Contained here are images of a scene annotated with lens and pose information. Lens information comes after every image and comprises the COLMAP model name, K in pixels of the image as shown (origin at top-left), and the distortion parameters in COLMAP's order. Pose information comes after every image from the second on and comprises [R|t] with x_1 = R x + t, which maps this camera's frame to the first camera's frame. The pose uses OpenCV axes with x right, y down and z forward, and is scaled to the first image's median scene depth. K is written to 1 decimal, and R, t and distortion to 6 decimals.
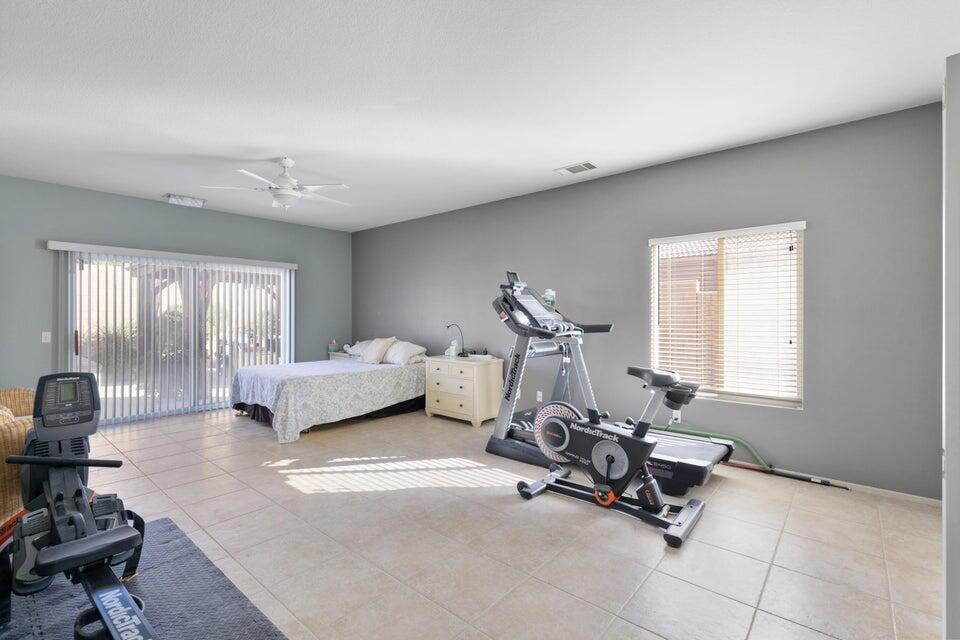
lens RADIAL K [[436.5, 0, 483.4], [0, 436.5, 316.1], [0, 0, 1]] dist [0.002176, 0.001245]
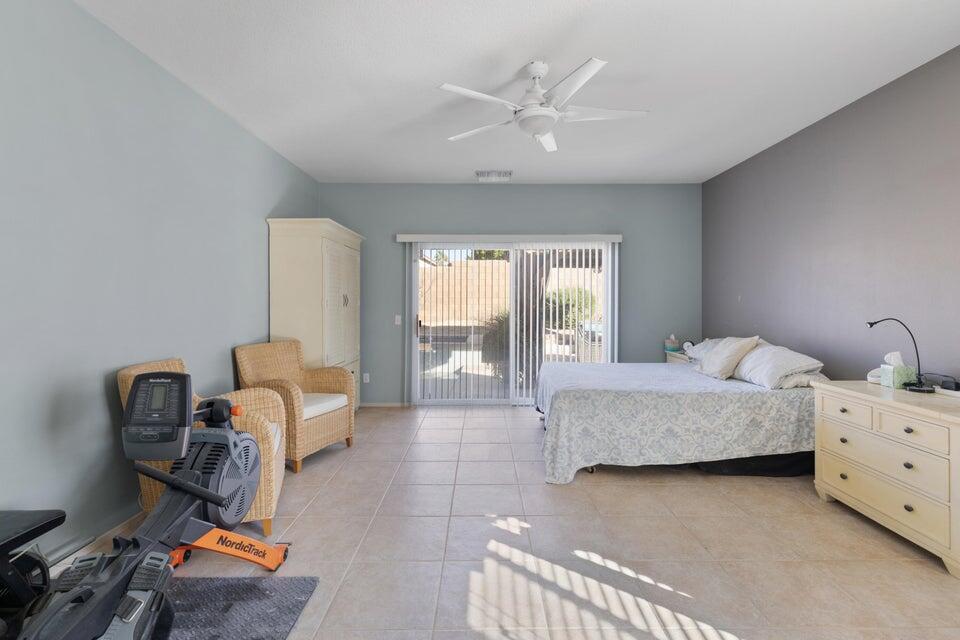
lens RADIAL K [[436.5, 0, 483.2], [0, 436.5, 303.7], [0, 0, 1]] dist [0.002176, 0.001245]
pose [[0.655081, 0.003095, -0.755552, 0.000520], [-0.001785, 0.999995, 0.002548, 0.002279], [0.755556, -0.000320, 0.655084, 0.363372]]
